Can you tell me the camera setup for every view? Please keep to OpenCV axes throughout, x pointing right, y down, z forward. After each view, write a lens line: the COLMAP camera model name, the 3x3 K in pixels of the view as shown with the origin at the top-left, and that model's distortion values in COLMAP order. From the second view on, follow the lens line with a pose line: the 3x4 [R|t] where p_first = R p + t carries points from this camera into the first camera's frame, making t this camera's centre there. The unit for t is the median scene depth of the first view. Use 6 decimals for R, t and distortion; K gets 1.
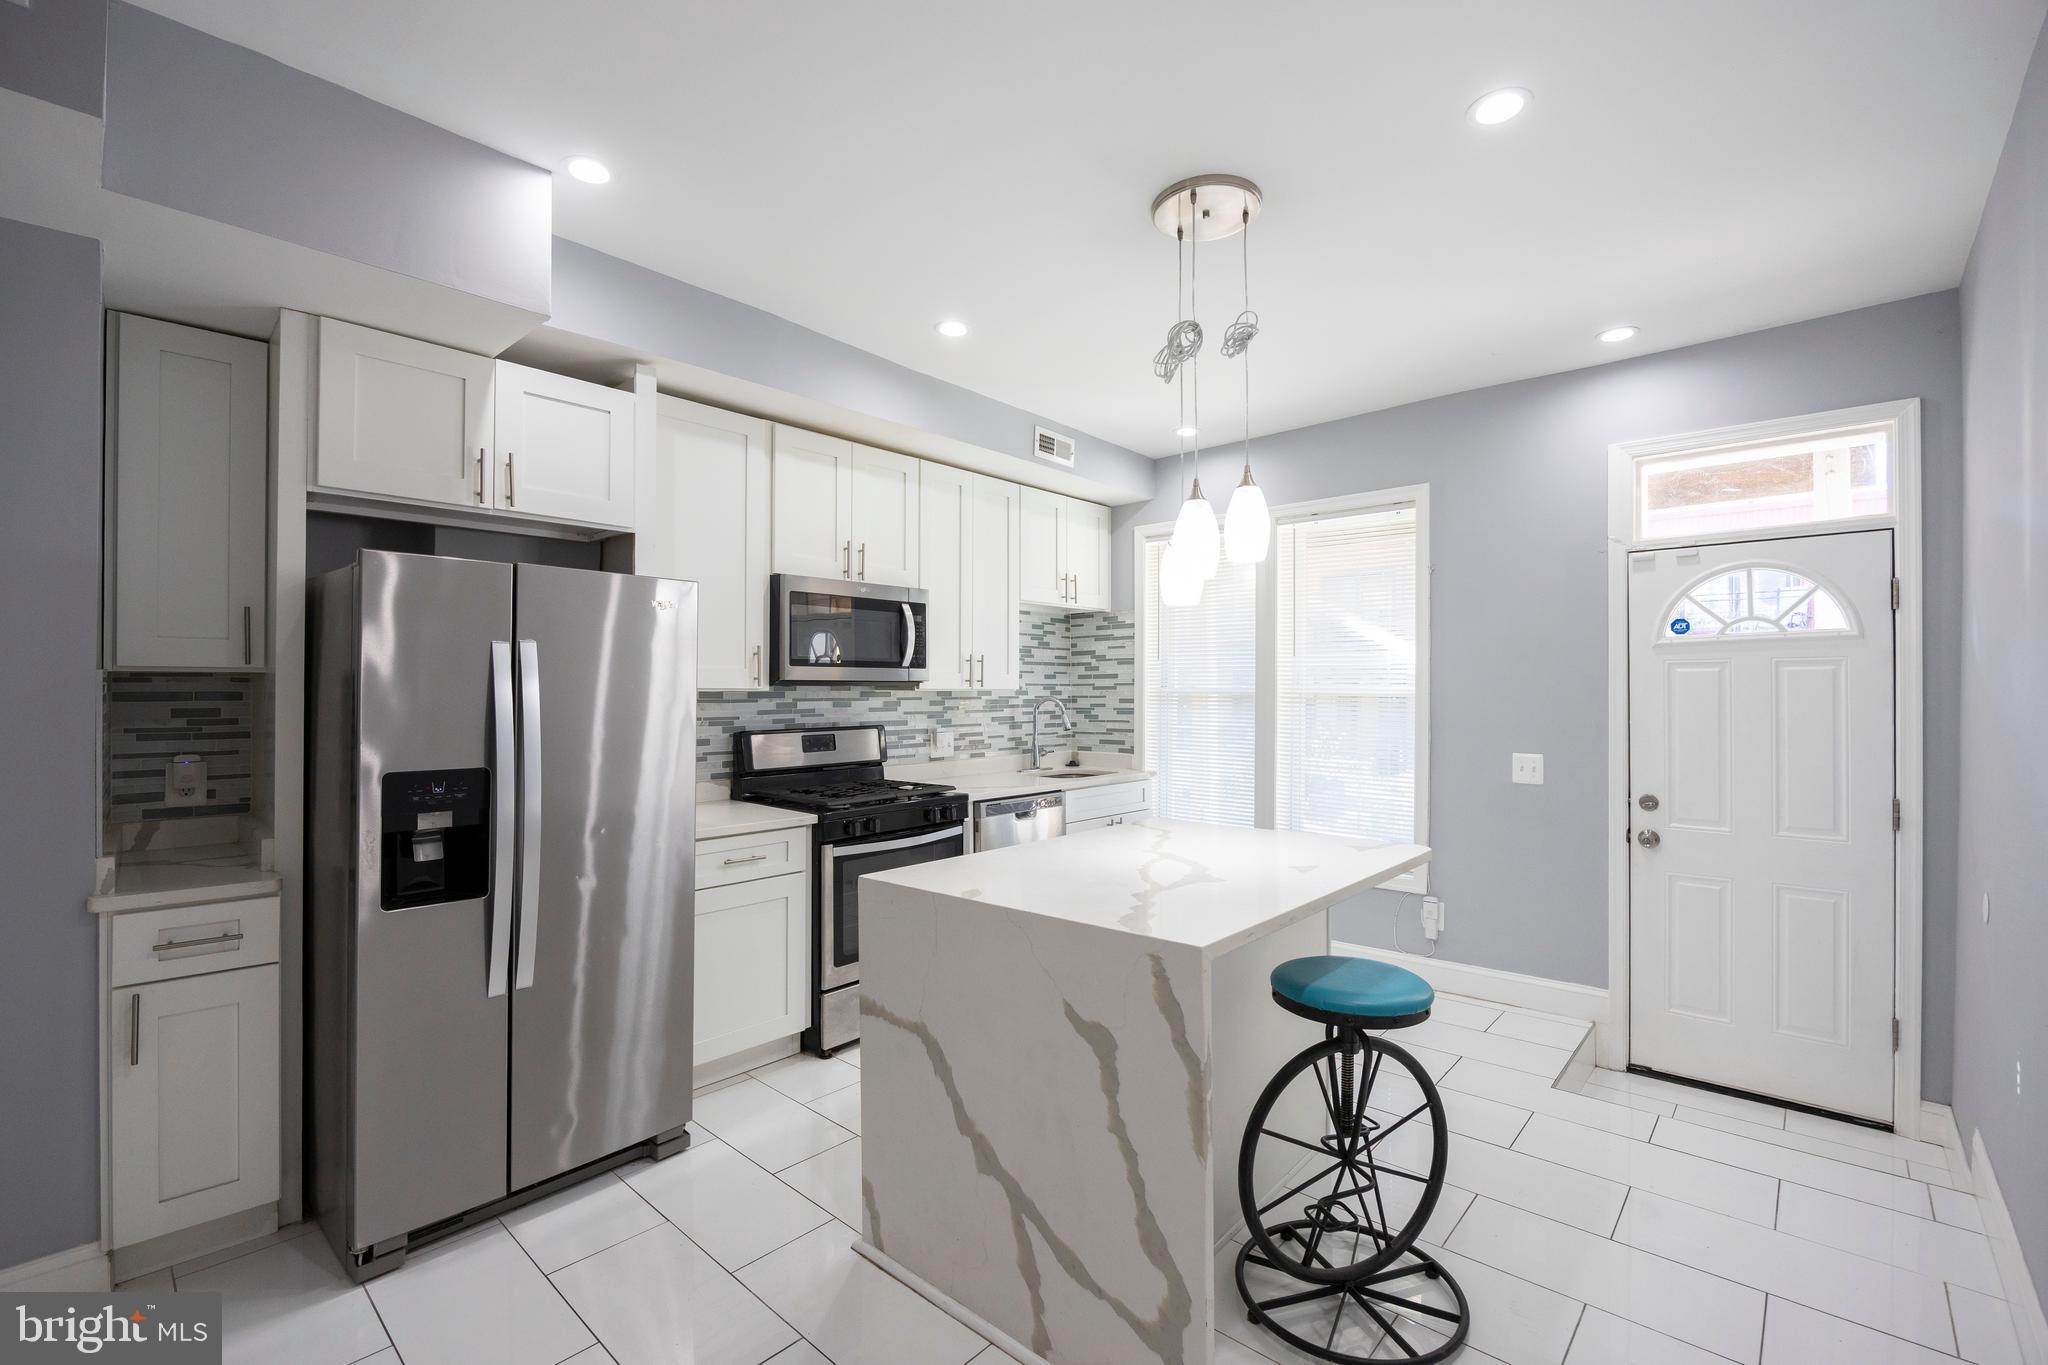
lens RADIAL K [[891.1, 0, 1027.2], [0, 891.1, 684.4], [0, 0, 1]] dist [0.000695, 0.000054]
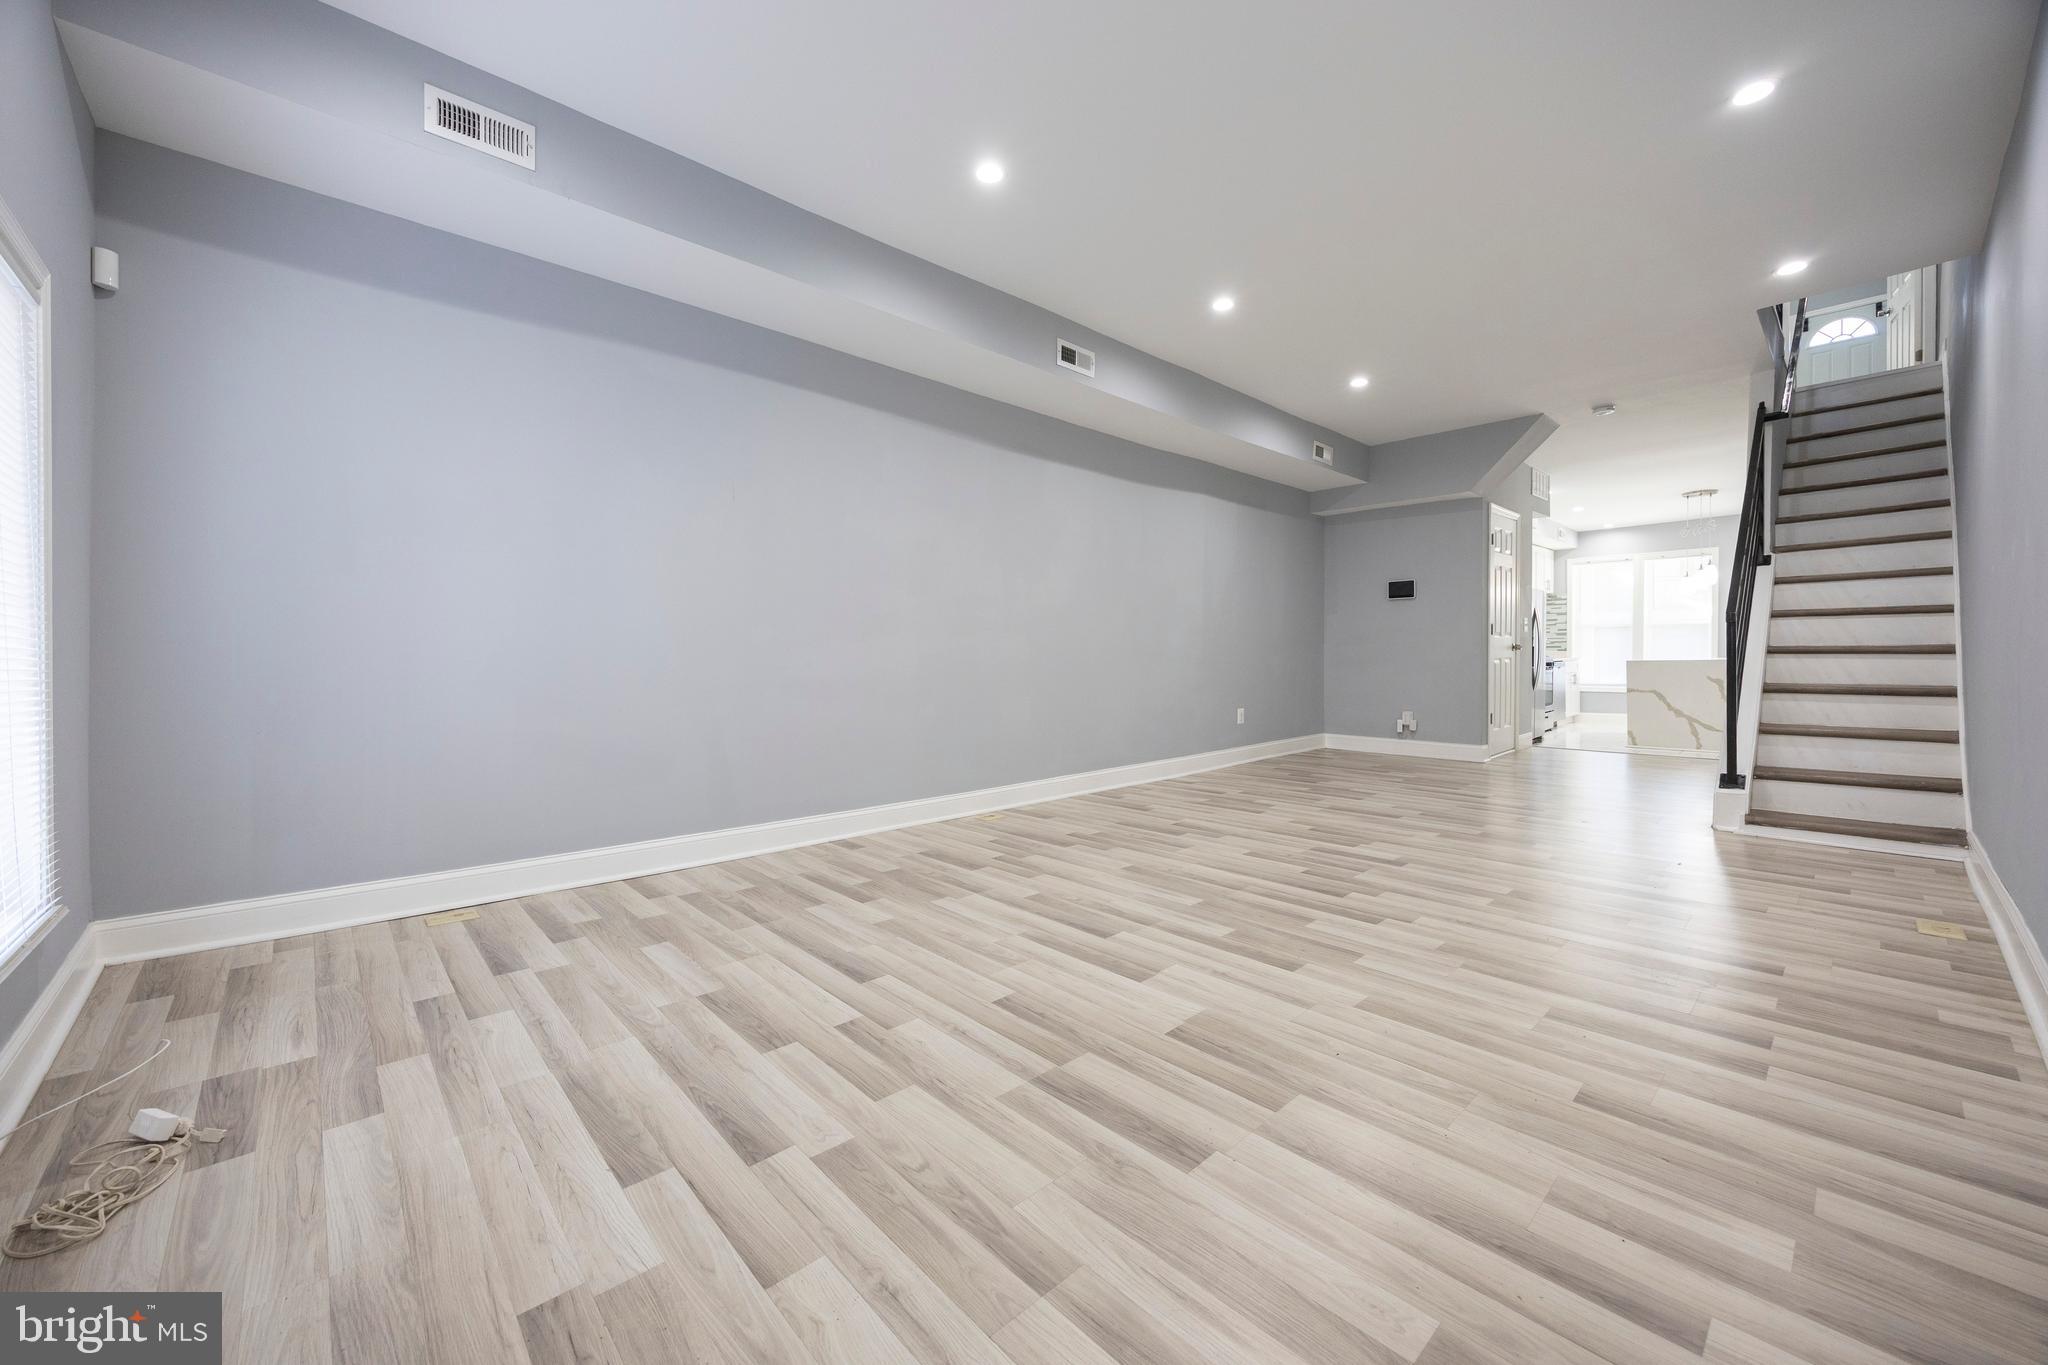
lens RADIAL K [[790.1, 0, 1027.5], [0, 790.1, 665.8], [0, 0, 1]] dist [-0.000373, 0.000046]
pose [[0.996568, -0.008349, -0.082360, -1.185437], [0.010033, 0.999749, 0.020054, 0.059393], [0.082172, -0.020811, 0.996401, -1.302090]]
